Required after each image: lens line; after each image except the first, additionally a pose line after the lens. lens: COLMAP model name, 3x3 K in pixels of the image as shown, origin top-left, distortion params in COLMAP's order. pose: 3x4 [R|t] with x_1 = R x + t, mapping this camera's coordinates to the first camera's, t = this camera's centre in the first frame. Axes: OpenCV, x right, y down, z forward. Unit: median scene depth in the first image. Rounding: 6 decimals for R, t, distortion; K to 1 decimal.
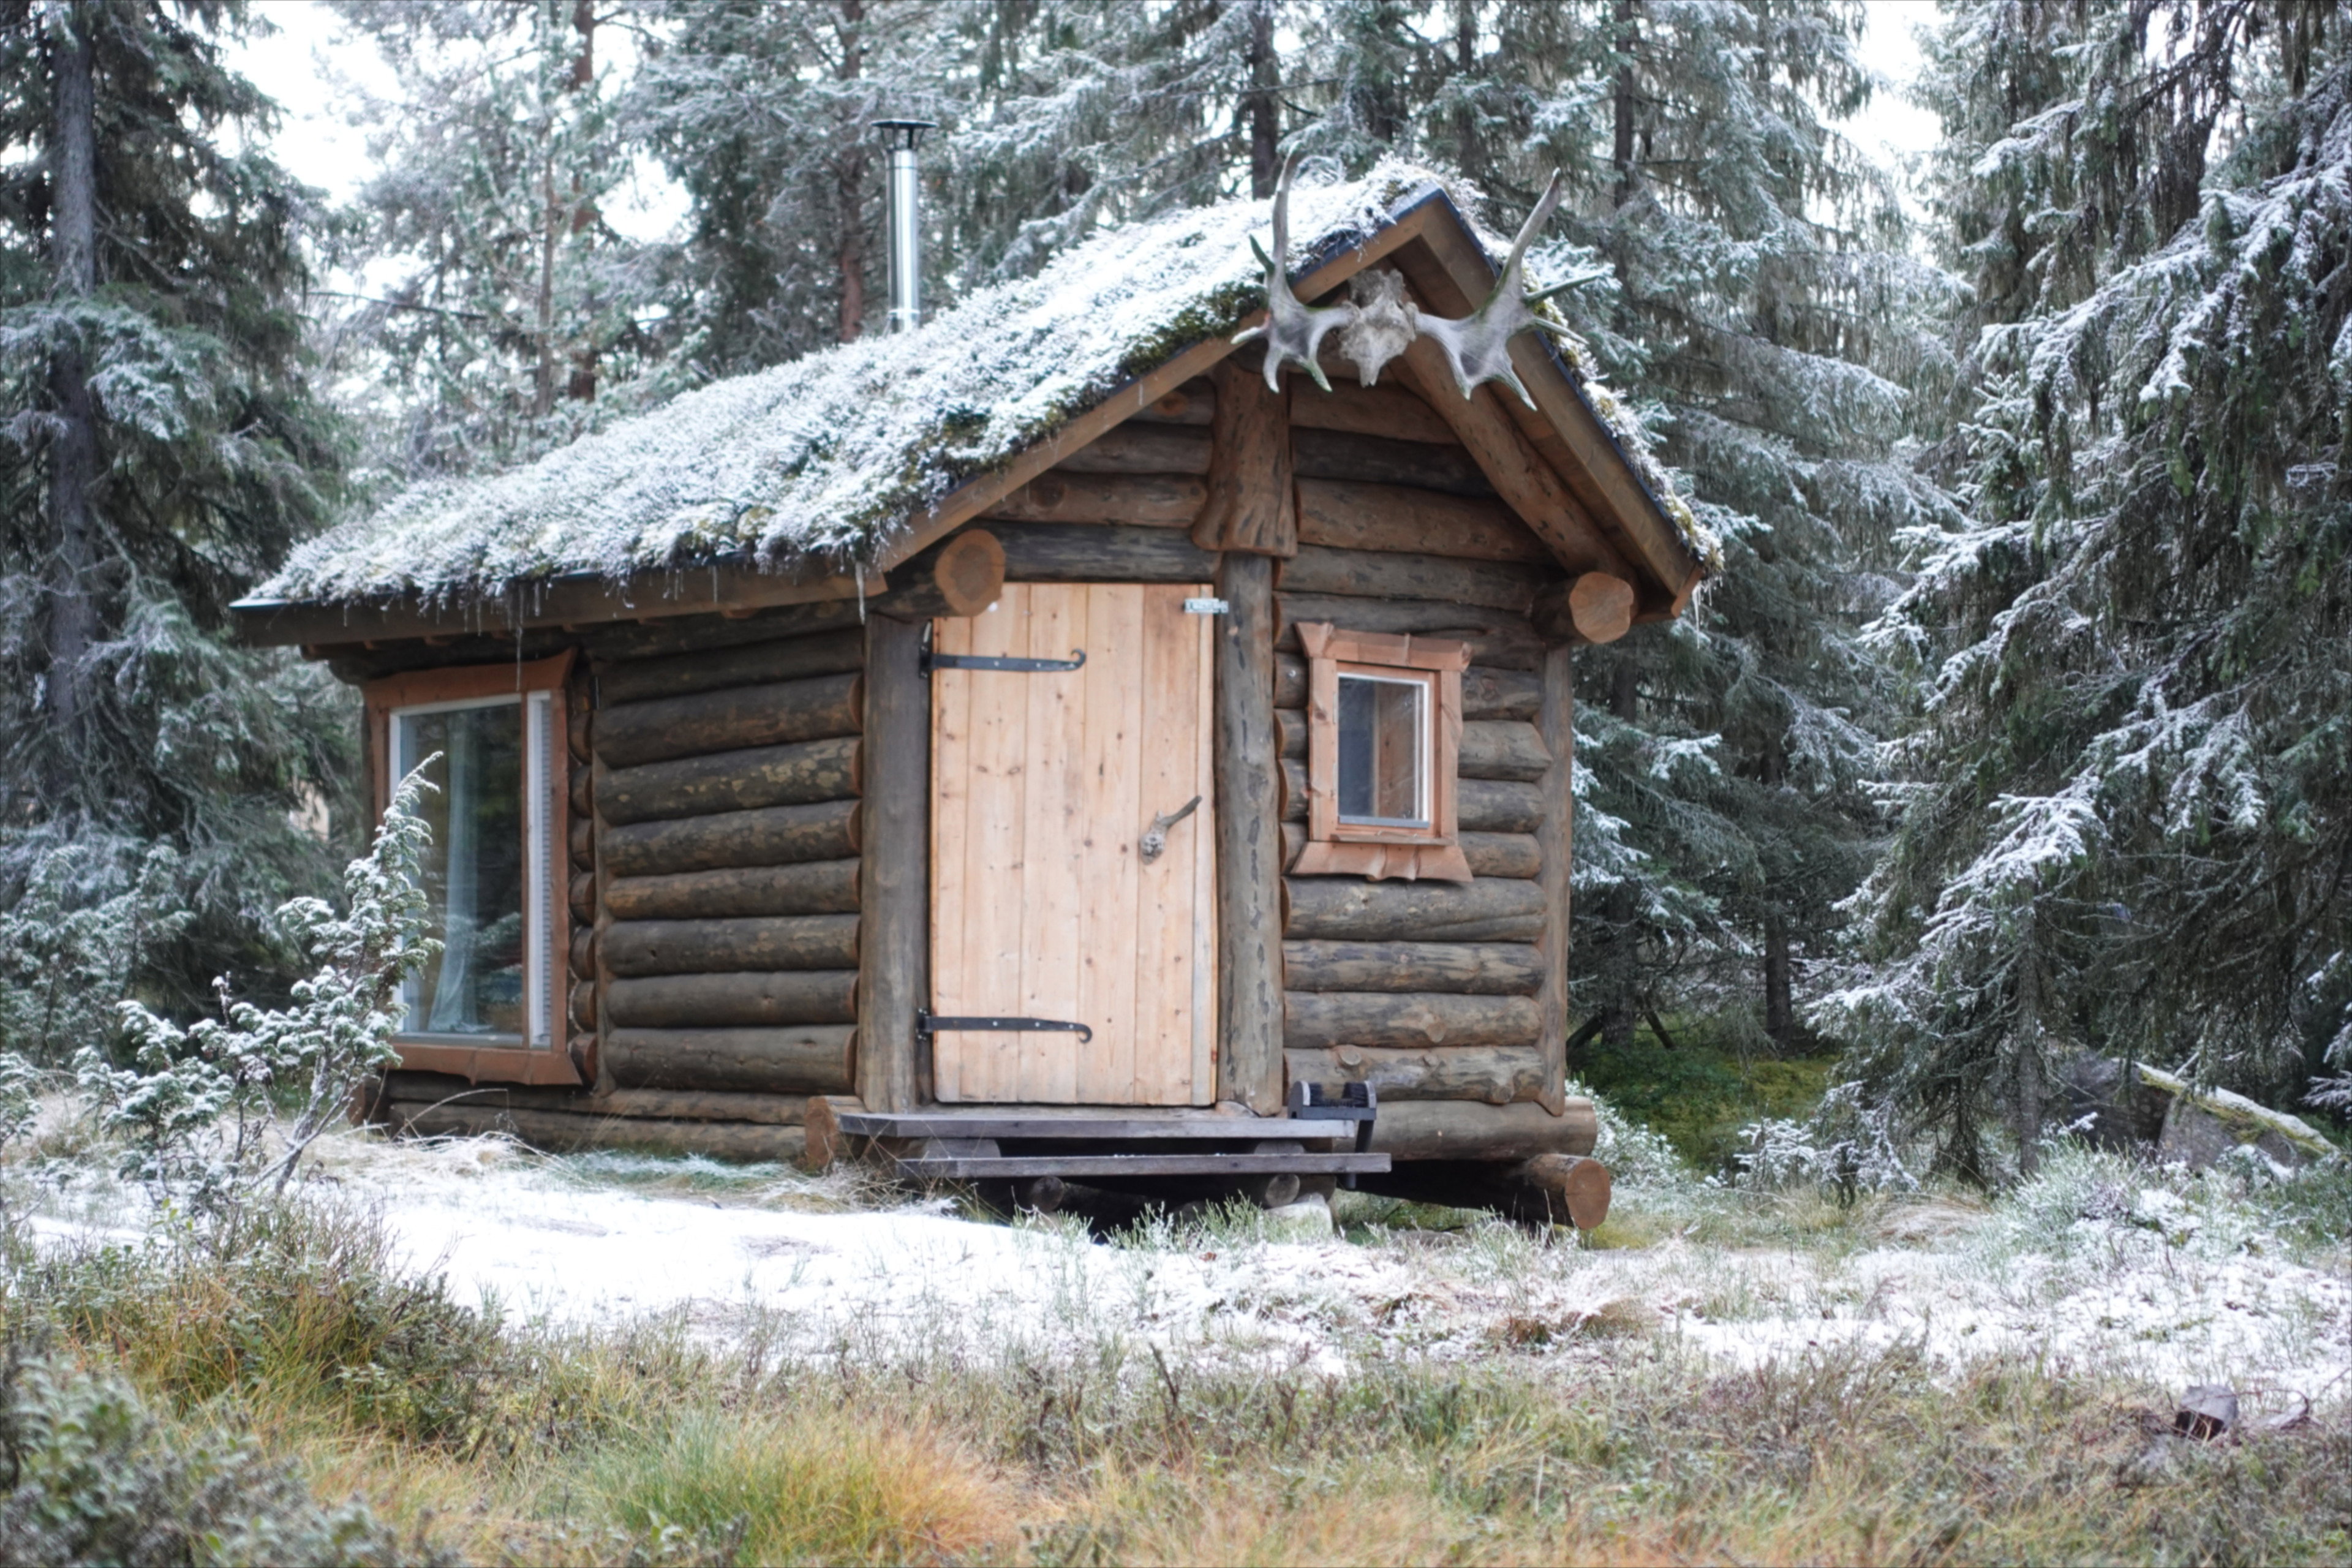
lens RADIAL K [[3939.9, 0, 1176.0], [0, 3939.9, 784.0], [0, 0, 1]] dist [-0.024853, 0.002489]
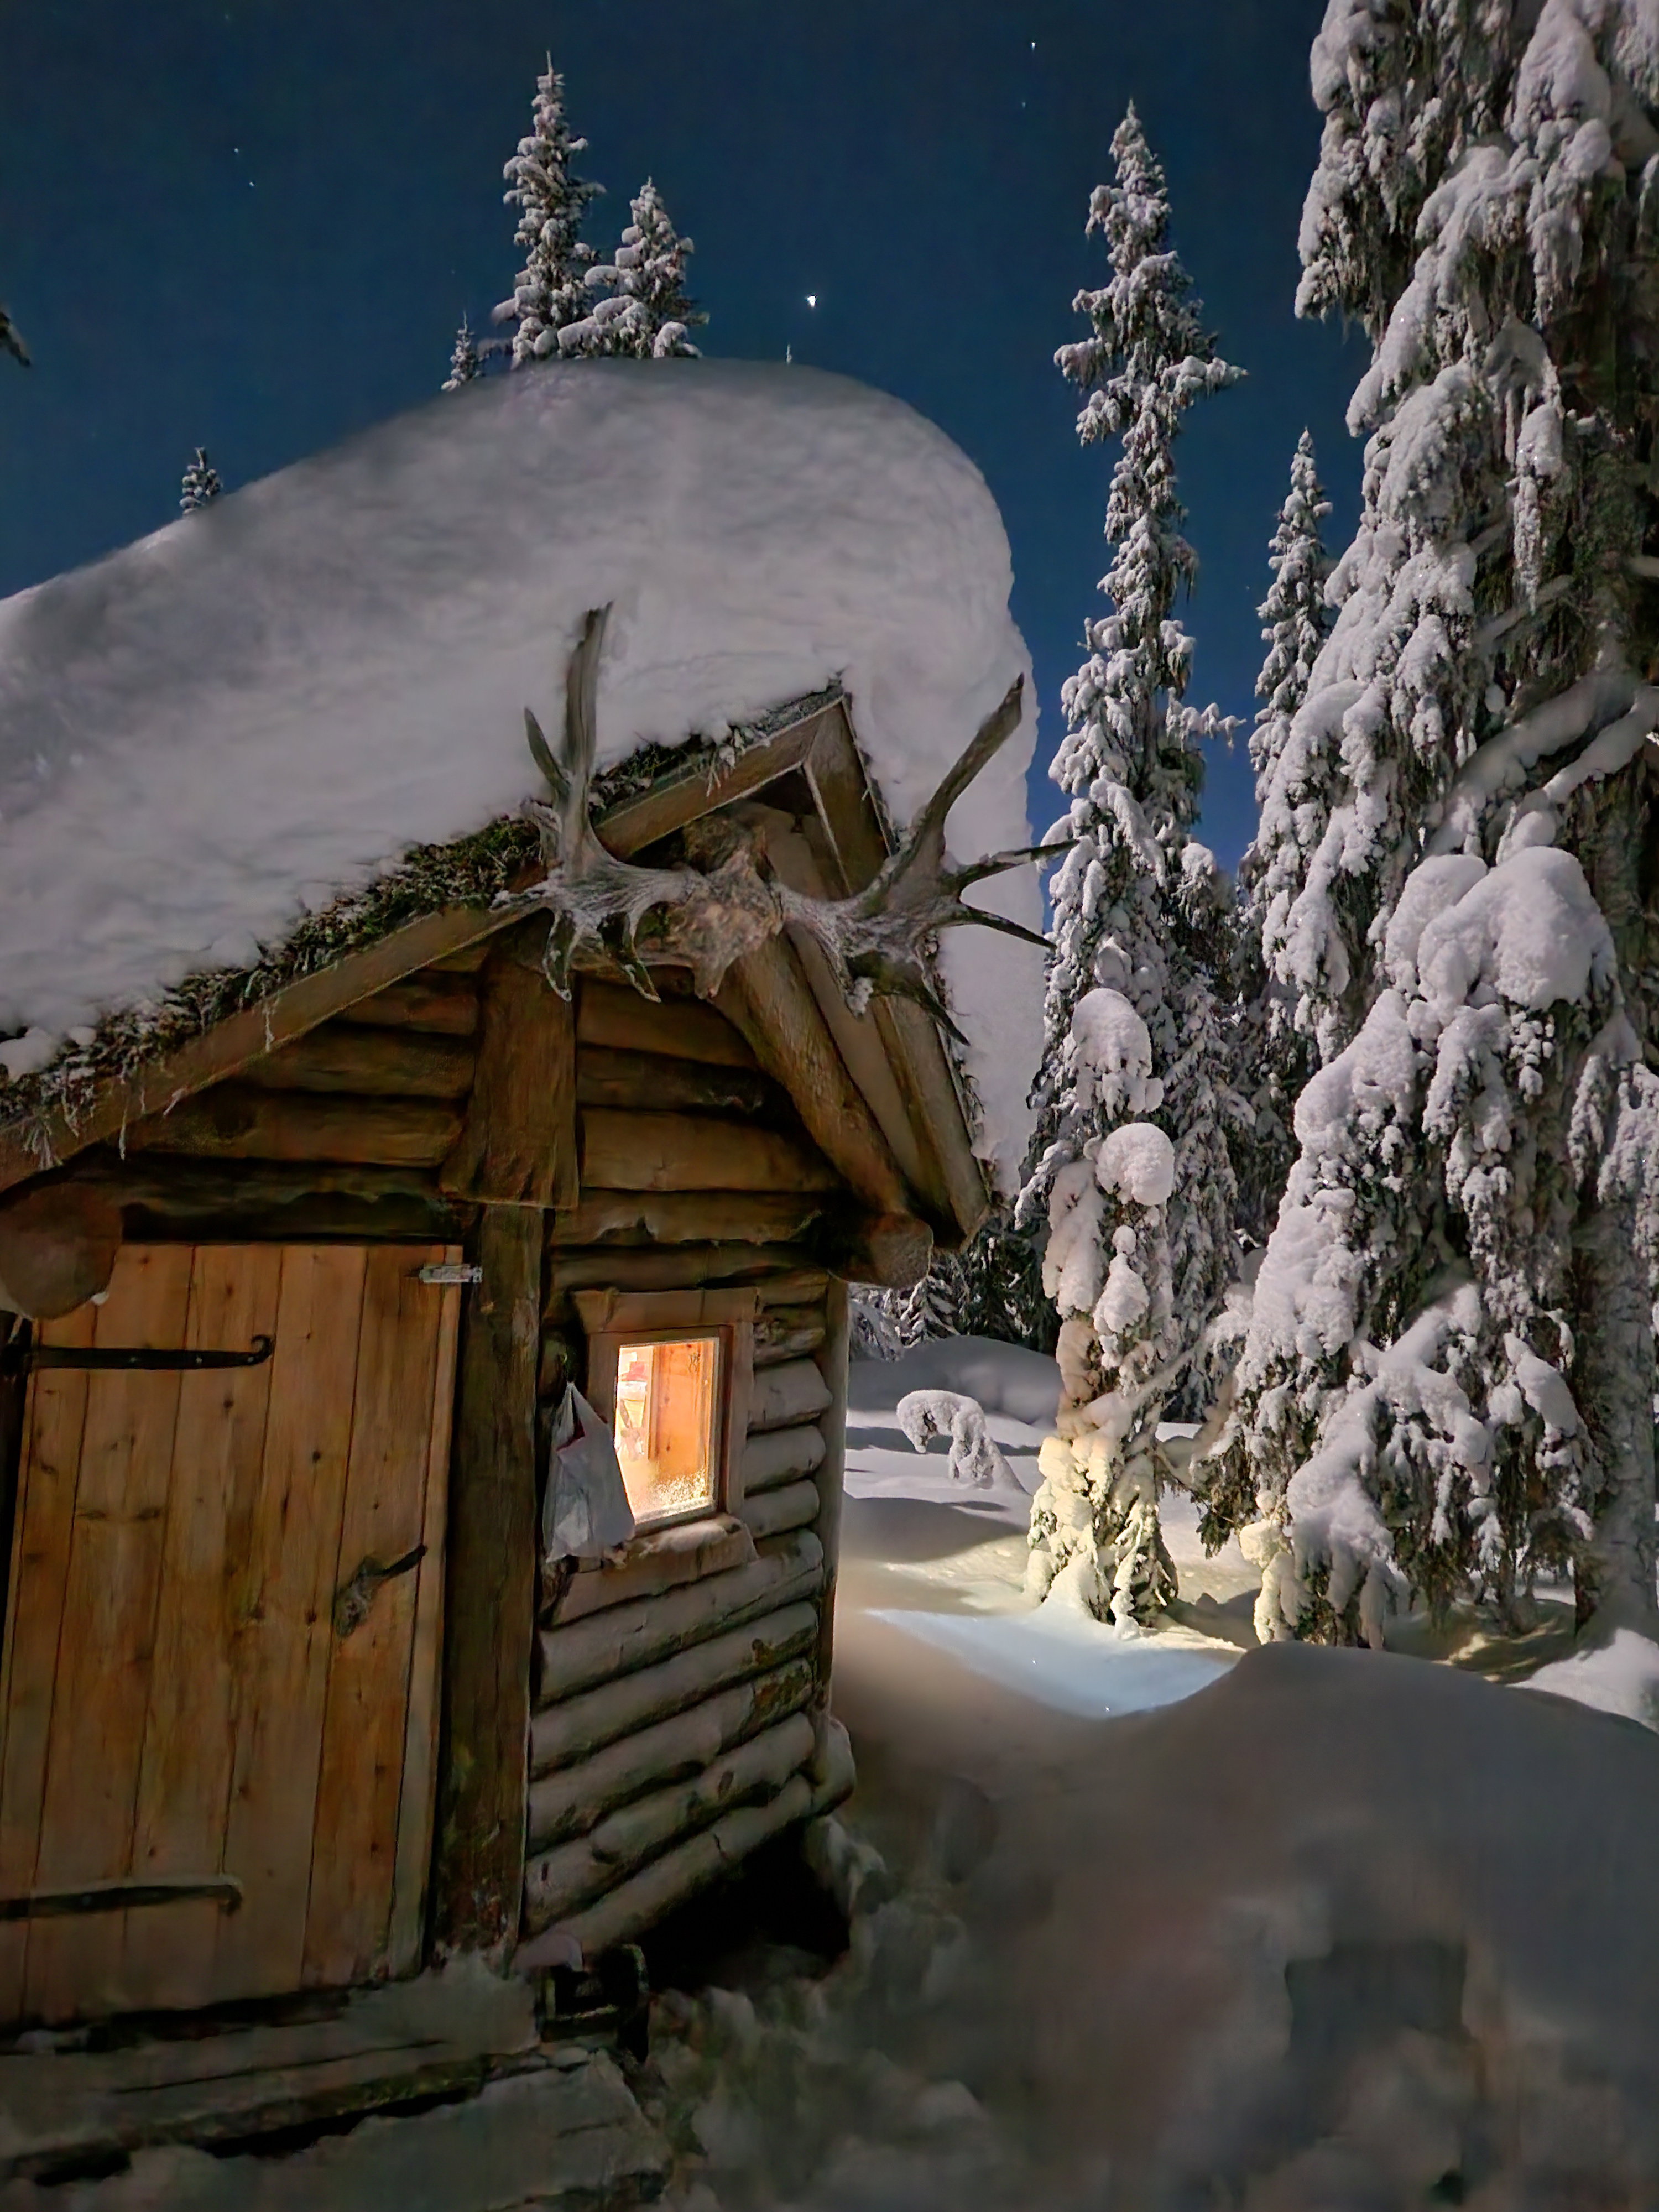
lens RADIAL K [[1453.6, 0, 829.5], [0, 1453.6, 1106.0], [0, 0, 1]] dist [0.063792, 0.000640]
pose [[0.977539, 0.049761, 0.204798, 0.019294], [-0.042050, 0.998239, -0.041837, -0.068475], [-0.206519, 0.032285, 0.977910, 0.705242]]
